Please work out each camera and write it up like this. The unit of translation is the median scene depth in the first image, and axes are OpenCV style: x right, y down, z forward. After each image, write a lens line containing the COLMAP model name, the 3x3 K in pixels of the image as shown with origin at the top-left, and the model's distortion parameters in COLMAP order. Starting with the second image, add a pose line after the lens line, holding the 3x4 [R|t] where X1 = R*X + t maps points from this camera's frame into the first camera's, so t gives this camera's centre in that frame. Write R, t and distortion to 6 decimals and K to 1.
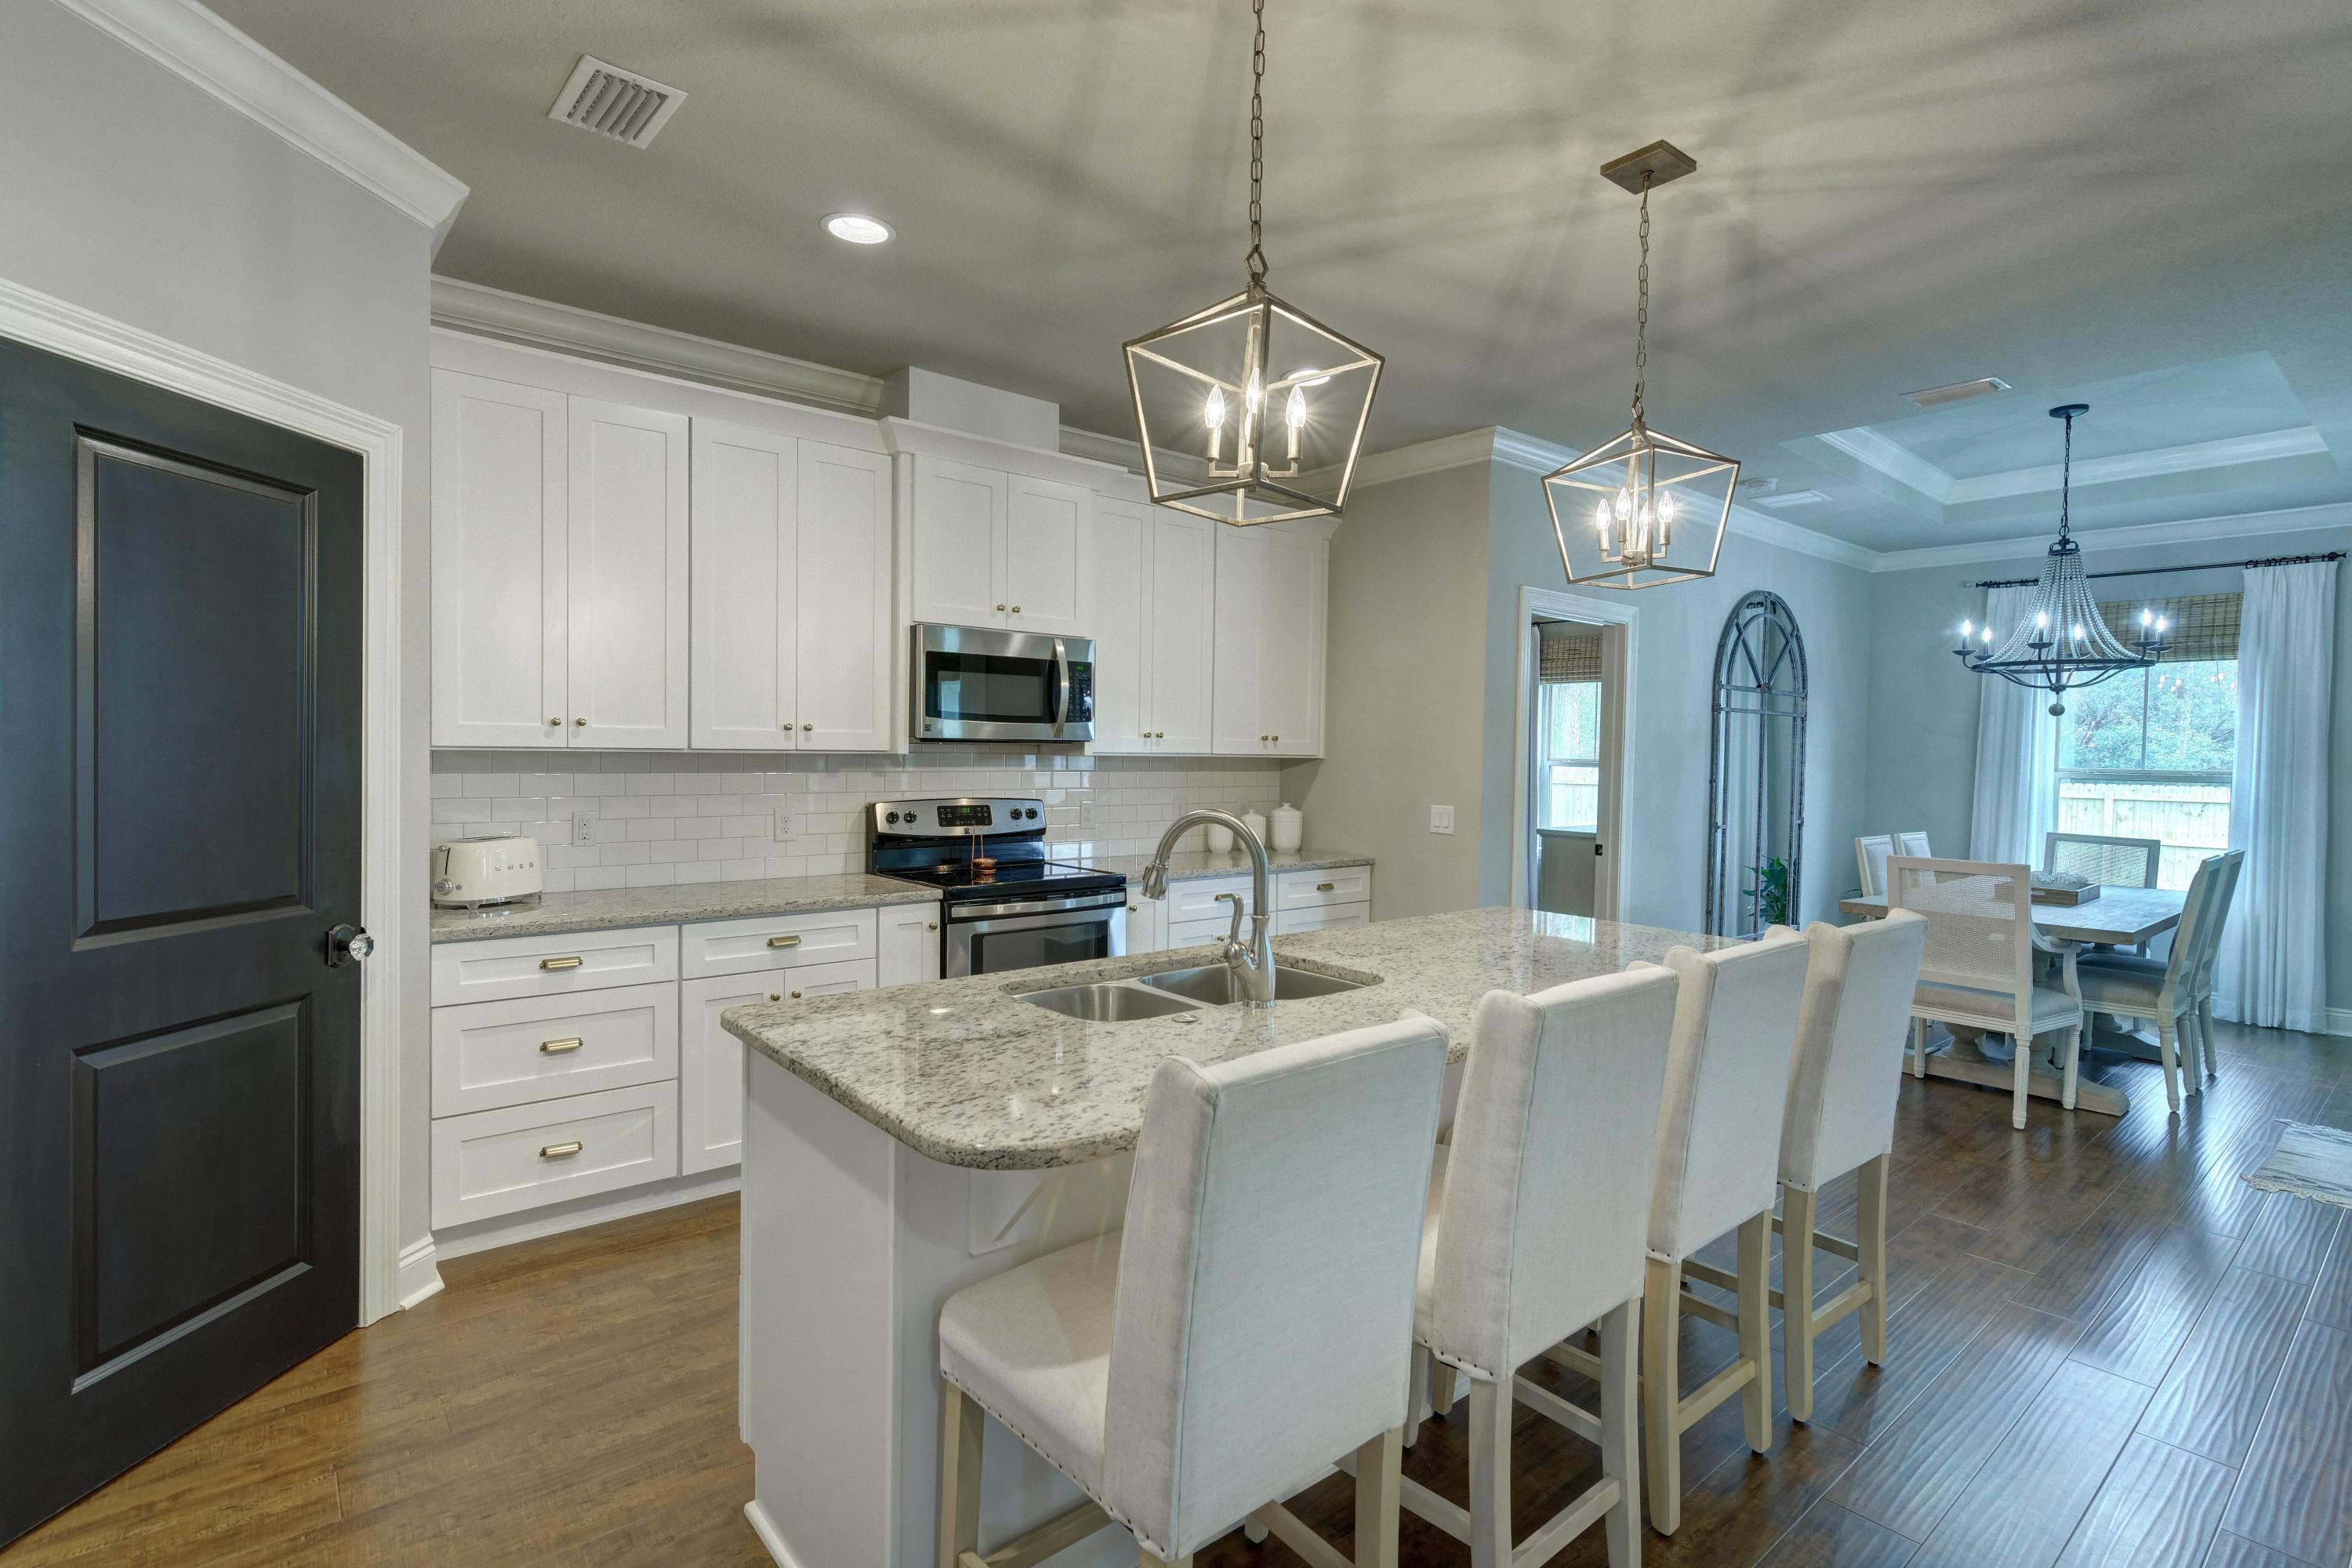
lens RADIAL K [[1120.6, 0, 1181.9], [0, 1120.6, 777.5], [0, 0, 1]] dist [0.004192, -0.000364]
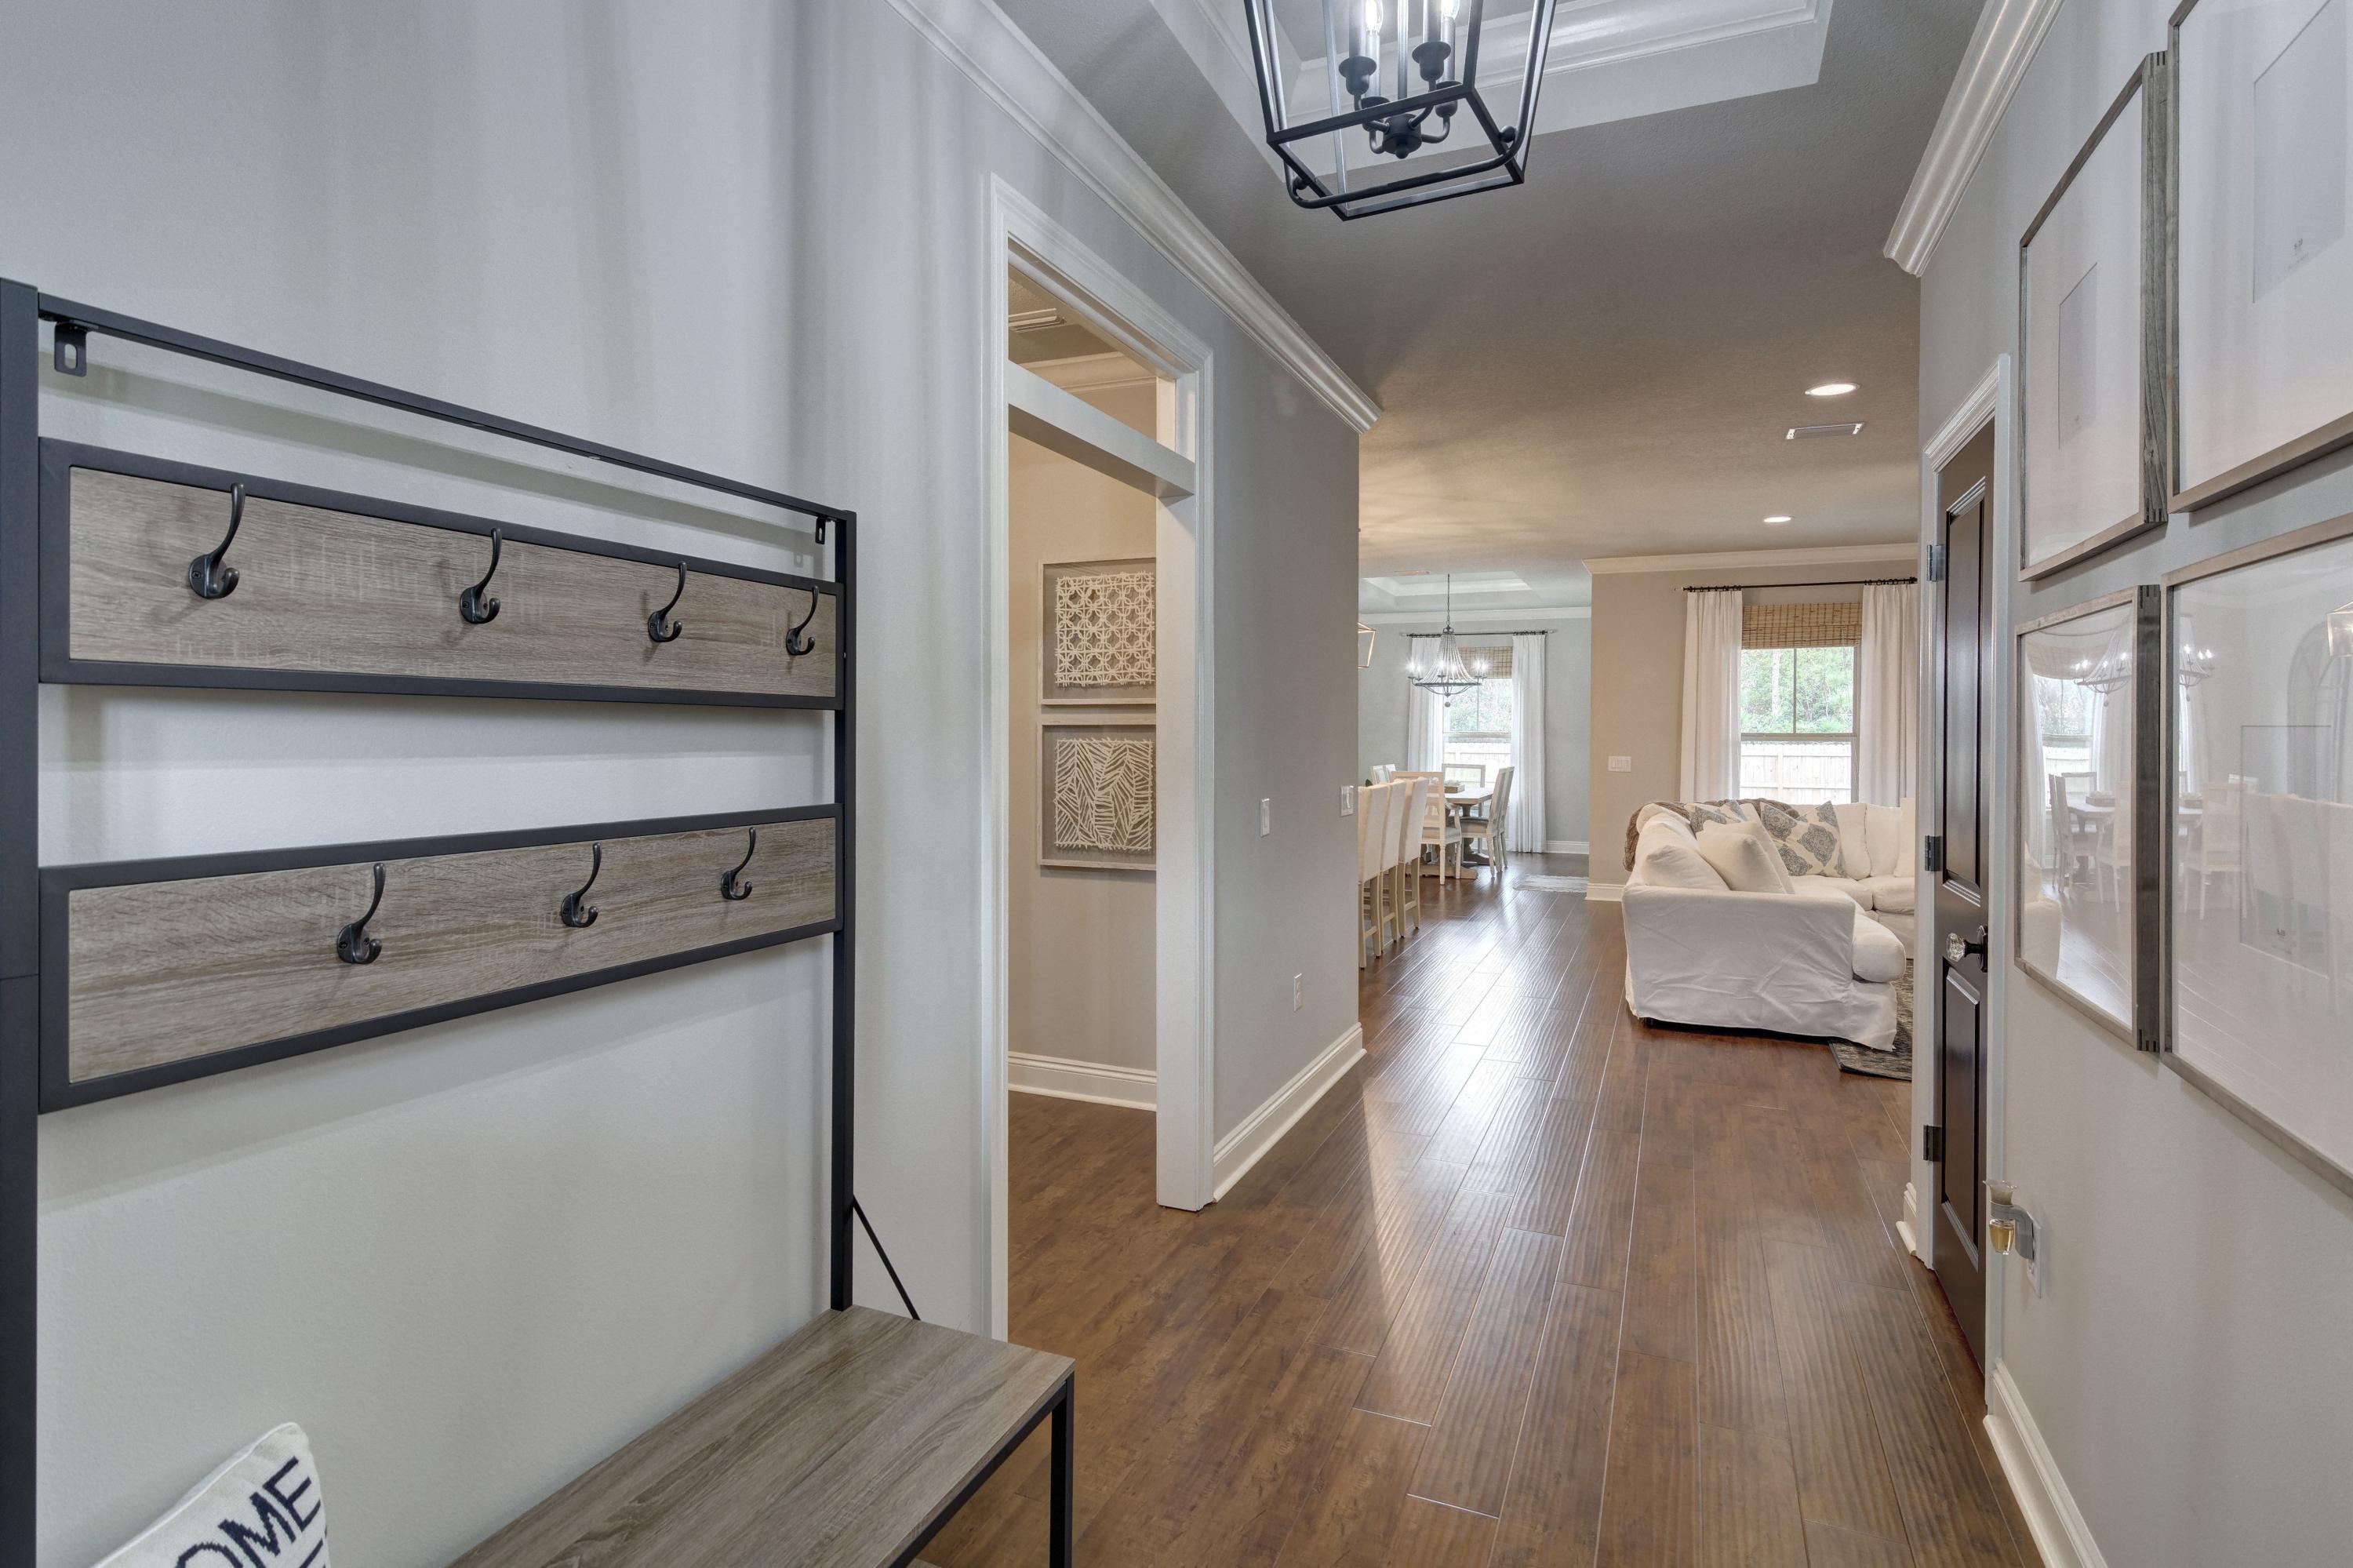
lens RADIAL K [[1137.9, 0, 1202.8], [0, 1137.9, 723.6], [0, 0, 1]] dist [0.000951, -0.000409]
pose [[0.889685, -0.008749, 0.456492, -0.775199], [0.019349, 0.999641, -0.018551, 0.010925], [-0.456165, 0.025337, 0.889534, -0.887800]]
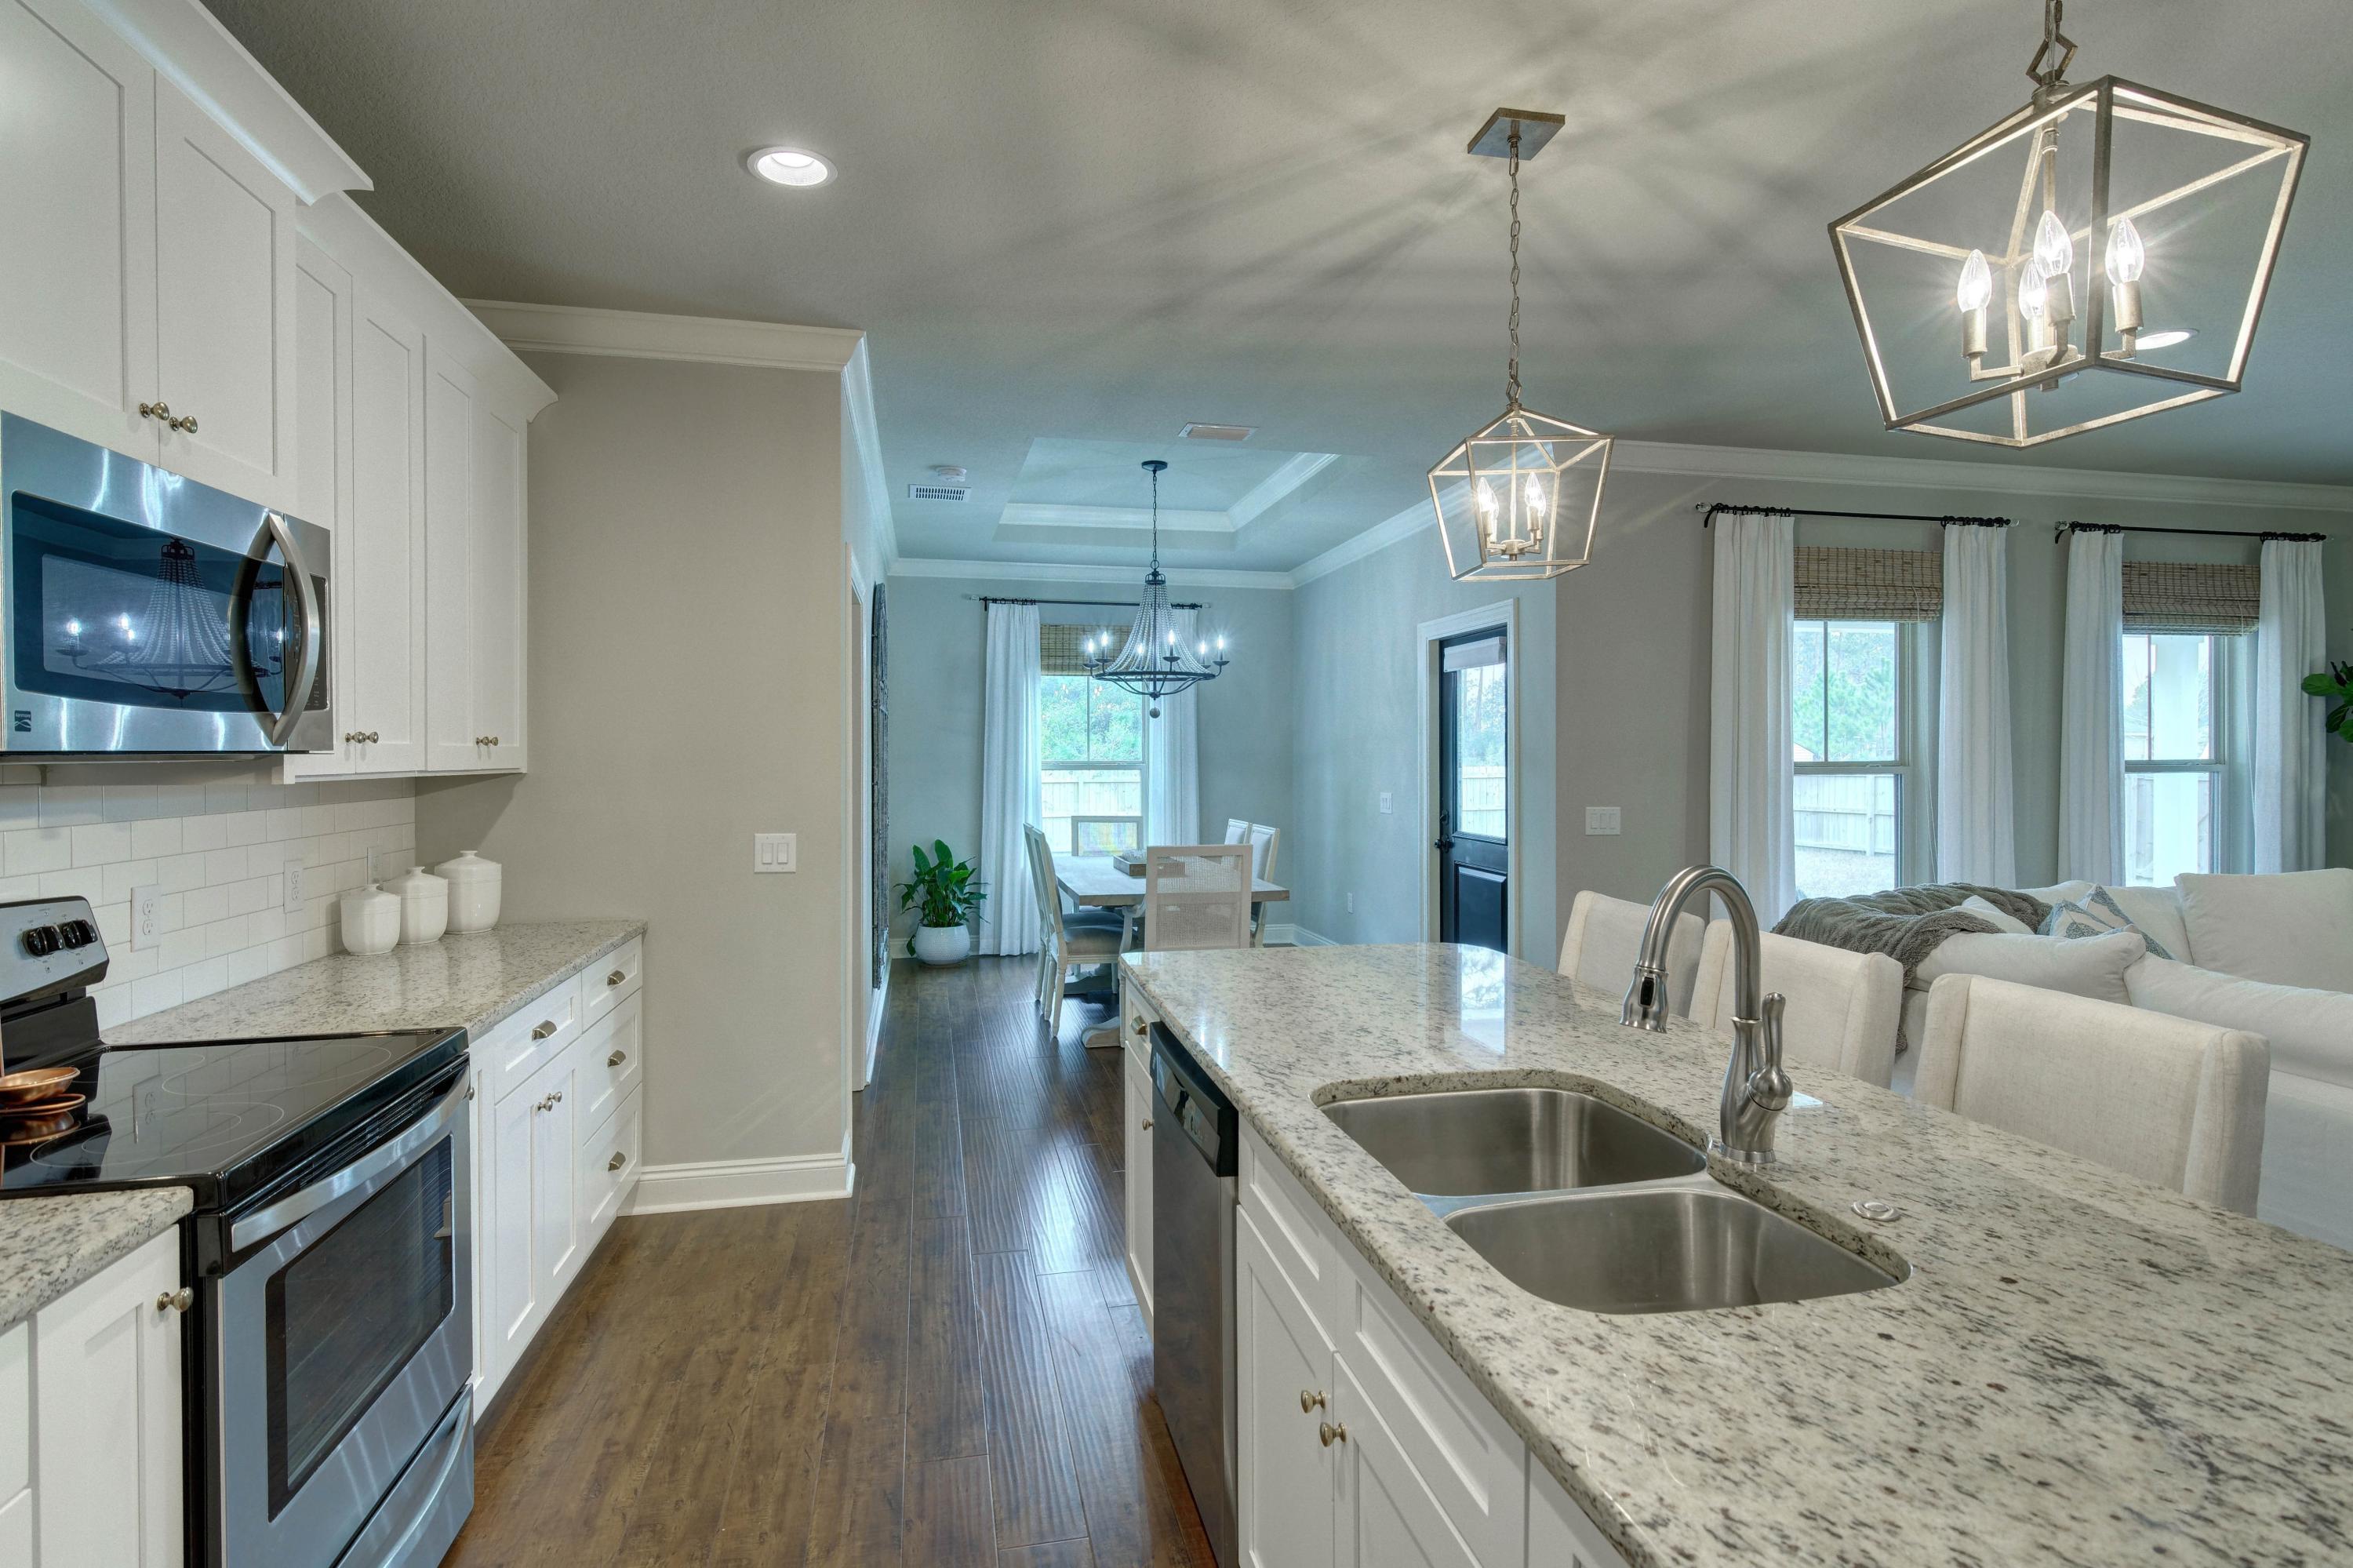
lens RADIAL K [[1143.4, 0, 1184.6], [0, 1143.4, 755.8], [0, 0, 1]] dist [0.002798, -0.000093]
pose [[0.458895, -0.017900, 0.888310, -0.341283], [0.031248, 0.999504, 0.003998, -0.022615], [-0.887941, 0.025923, 0.459226, 0.492411]]
